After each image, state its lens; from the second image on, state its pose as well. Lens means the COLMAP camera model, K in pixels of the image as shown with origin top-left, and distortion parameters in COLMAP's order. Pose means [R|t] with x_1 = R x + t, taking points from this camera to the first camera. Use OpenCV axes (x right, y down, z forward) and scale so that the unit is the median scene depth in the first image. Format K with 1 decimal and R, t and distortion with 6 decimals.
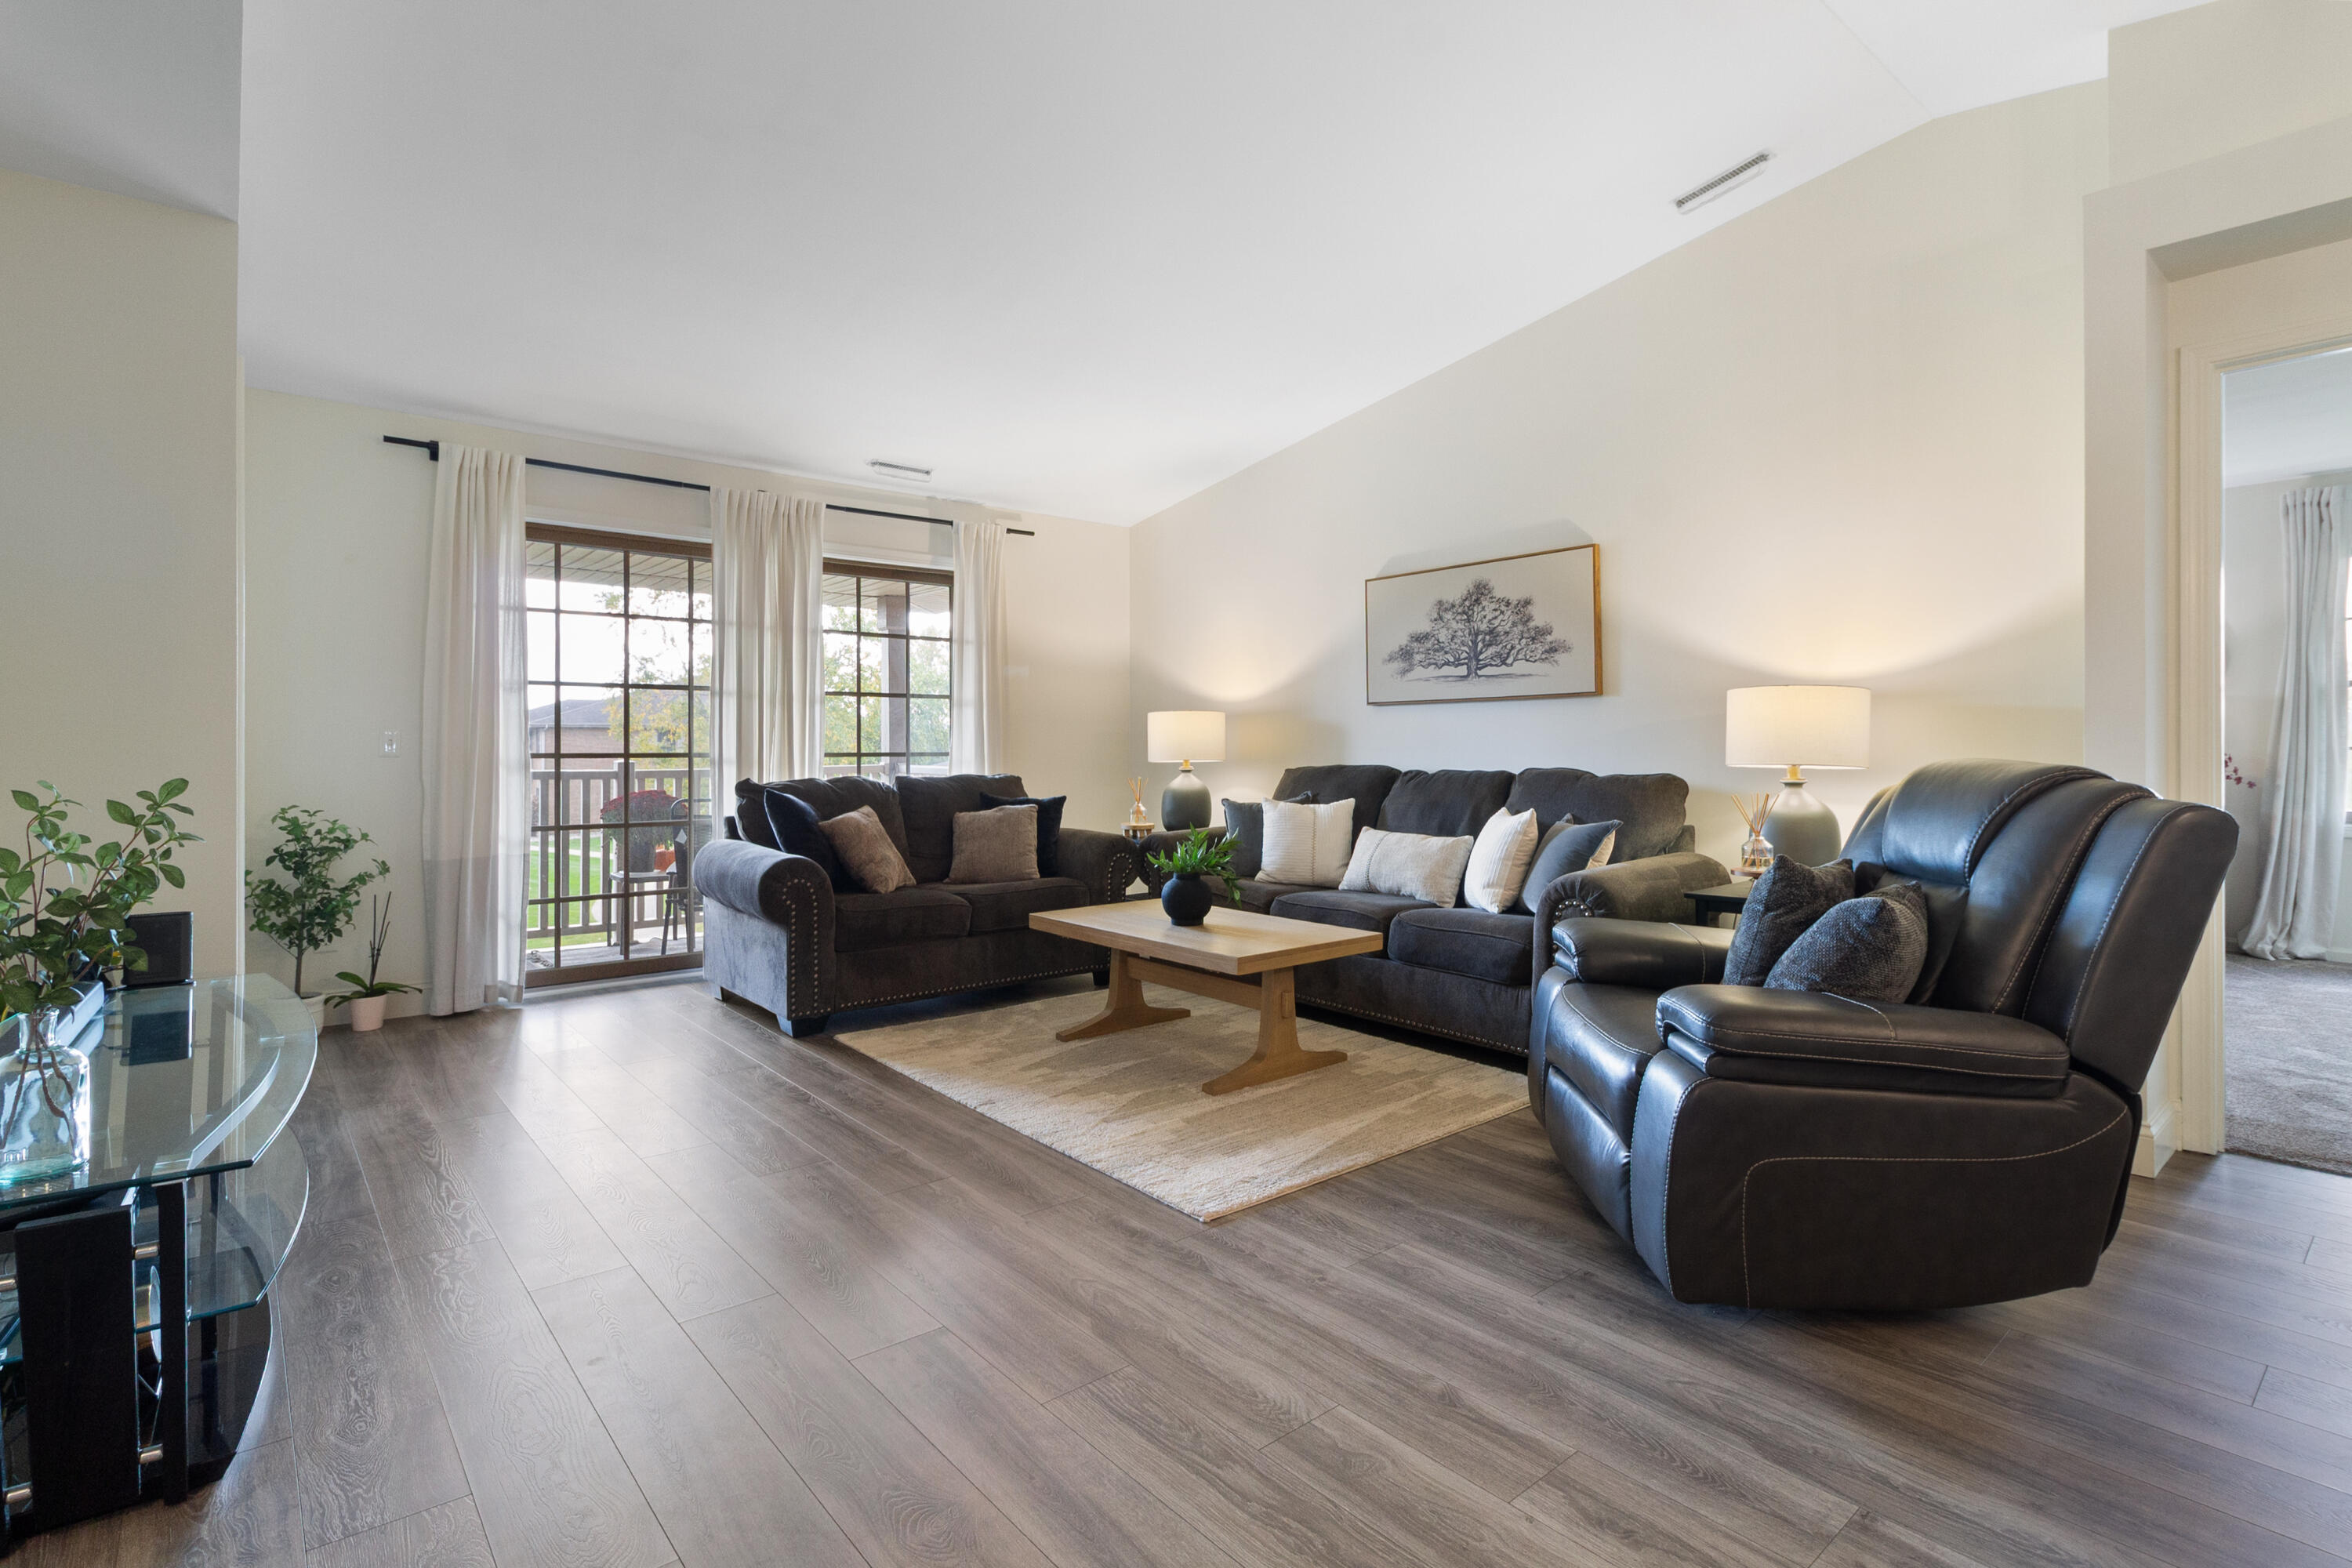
lens RADIAL K [[1124.5, 0, 1176.0], [0, 1124.5, 784.0], [0, 0, 1]] dist [0.001277, 0.000322]
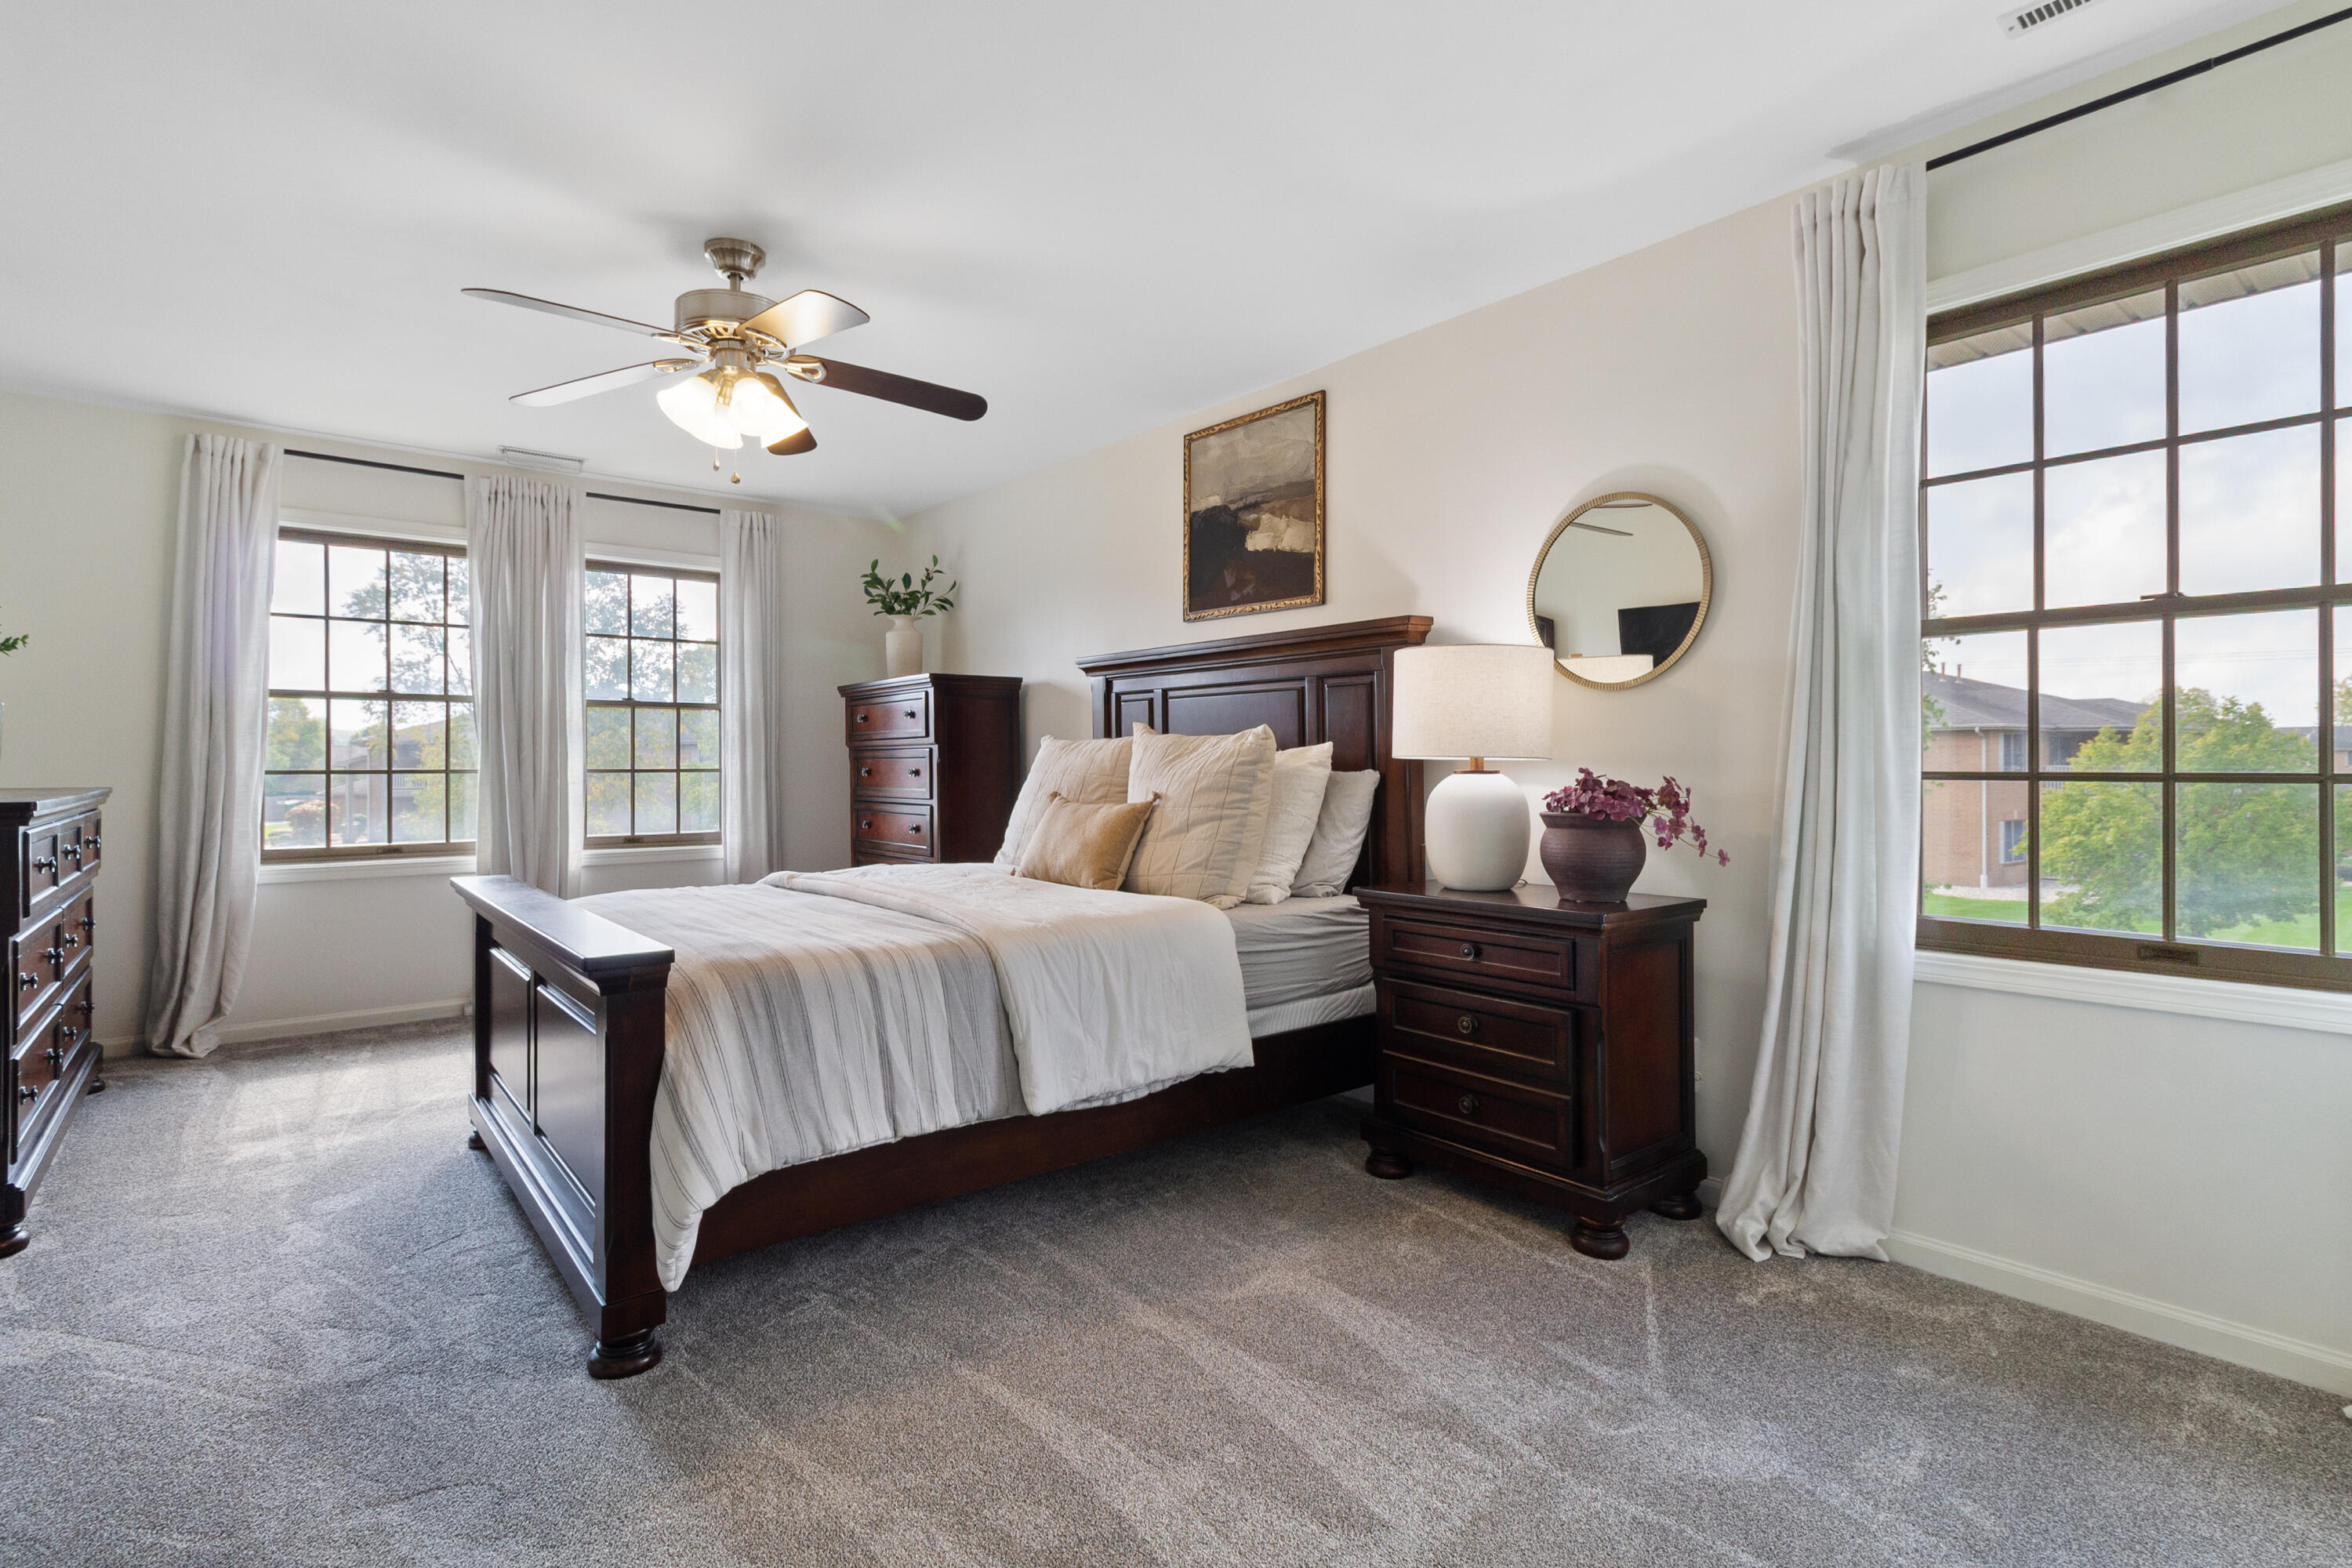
lens RADIAL K [[1124.5, 0, 1176.0], [0, 1124.5, 784.0], [0, 0, 1]] dist [0.001277, 0.000322]
pose [[0.999630, -0.006036, -0.026517, 0.179218], [0.005726, 0.999915, -0.011741, -0.005420], [0.026586, 0.011585, 0.999579, 0.131448]]
